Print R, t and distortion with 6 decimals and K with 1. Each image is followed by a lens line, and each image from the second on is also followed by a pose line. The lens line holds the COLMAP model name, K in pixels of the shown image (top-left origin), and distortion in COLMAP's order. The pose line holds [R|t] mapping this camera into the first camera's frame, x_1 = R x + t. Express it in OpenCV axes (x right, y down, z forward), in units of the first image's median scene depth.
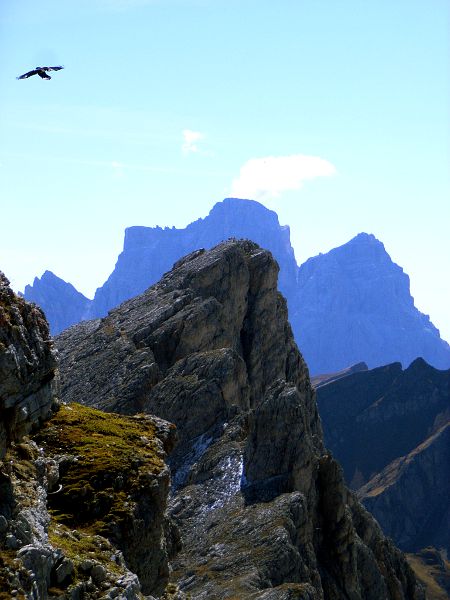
lens RADIAL K [[1820.5, 0, 225.0], [0, 1820.5, 300.0], [0, 0, 1]] dist [0.009790, 0.000000]
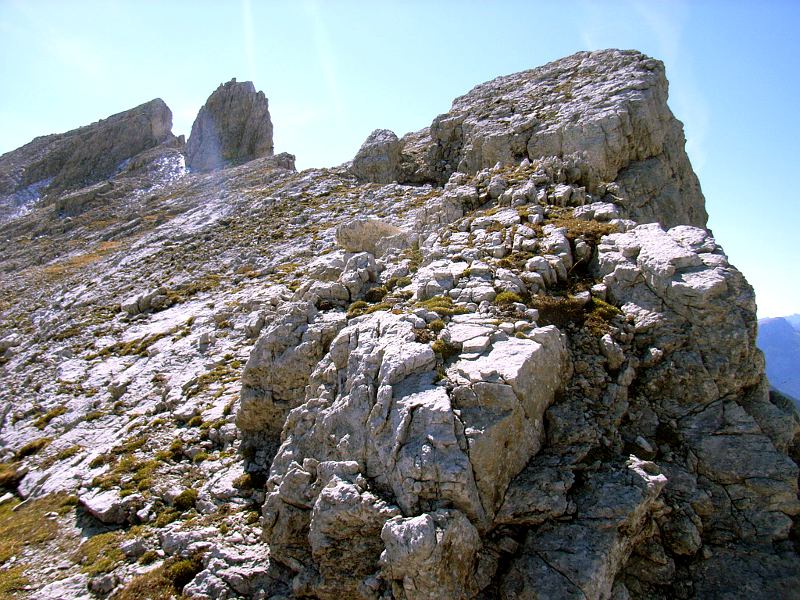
lens RADIAL K [[644.9, 0, 400.2], [0, 644.9, 300.2], [0, 0, 1]] dist [-0.000178, 0.000223]
pose [[0.908158, 0.053652, 0.415175, -0.022607], [-0.073144, 0.996834, 0.031177, 0.146410], [-0.412188, -0.058681, 0.909207, 0.678668]]
